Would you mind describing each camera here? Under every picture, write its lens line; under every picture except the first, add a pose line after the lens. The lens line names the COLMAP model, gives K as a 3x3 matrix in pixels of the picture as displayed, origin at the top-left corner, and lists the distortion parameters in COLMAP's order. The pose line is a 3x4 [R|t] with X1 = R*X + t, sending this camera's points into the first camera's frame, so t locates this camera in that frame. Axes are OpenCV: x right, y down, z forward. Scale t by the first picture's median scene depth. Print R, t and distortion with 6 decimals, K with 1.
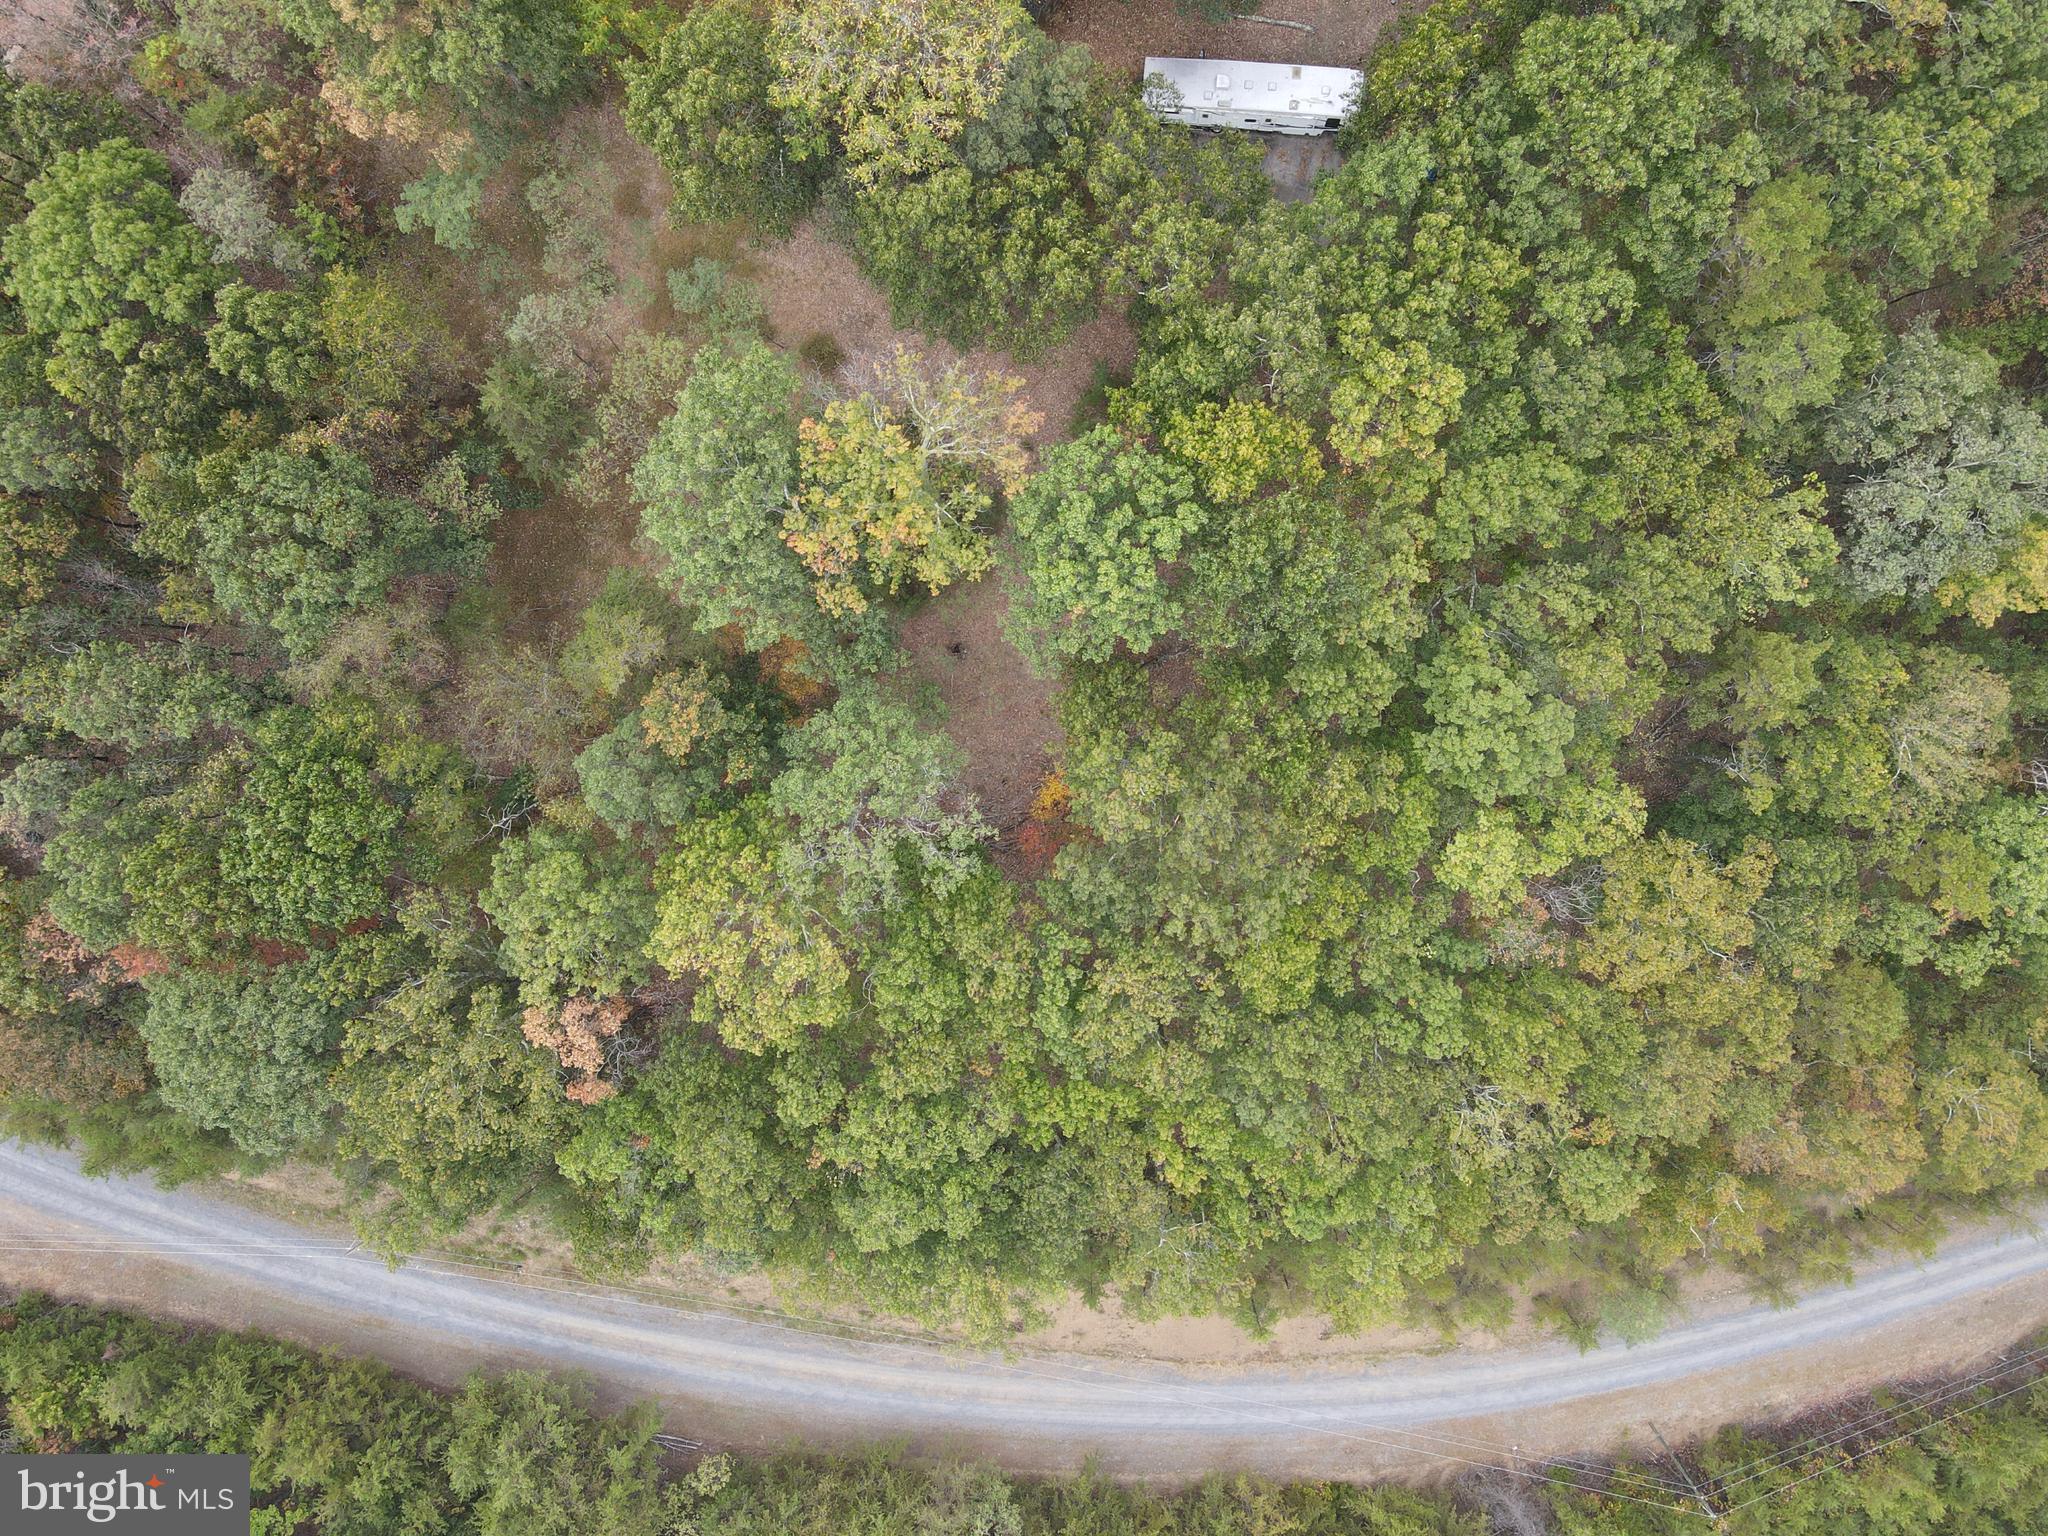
lens RADIAL K [[1499.7, 0, 1022.9], [0, 1499.7, 765.2], [0, 0, 1]] dist [-0.004422, 0.035000]
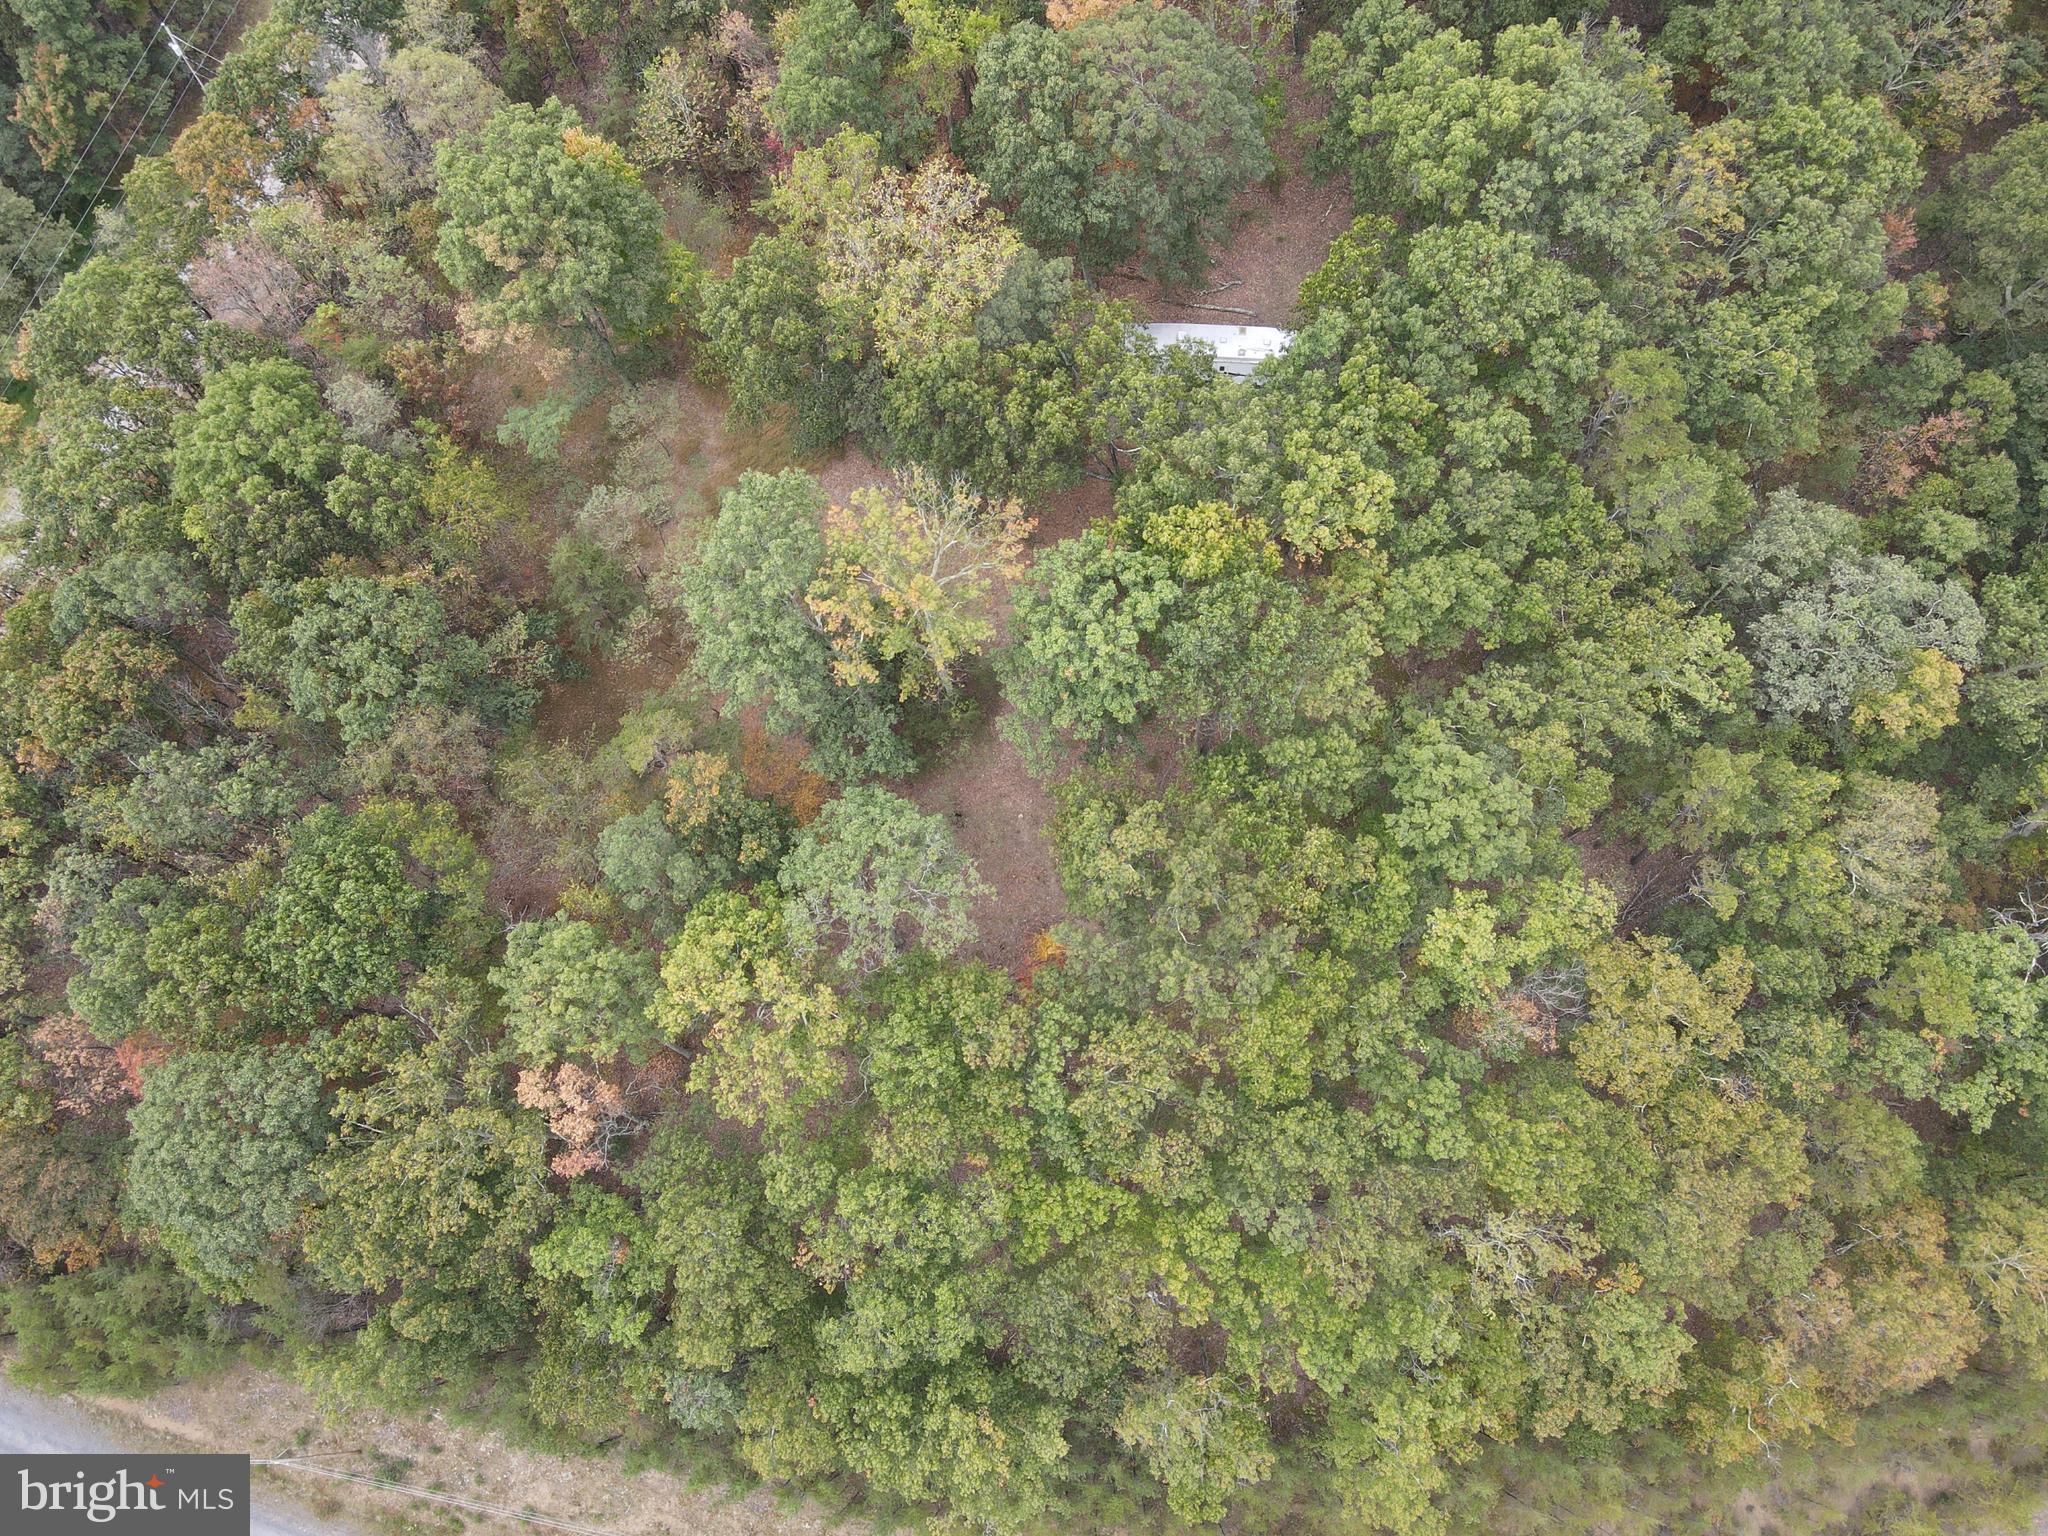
lens RADIAL K [[1499.7, 0, 1022.9], [0, 1499.7, 765.2], [0, 0, 1]] dist [-0.004422, 0.035000]
pose [[0.999998, 0.001156, -0.001441, 0.003936], [-0.001619, 0.924134, -0.382064, 0.354297], [0.000890, 0.382066, 0.924135, -0.003015]]
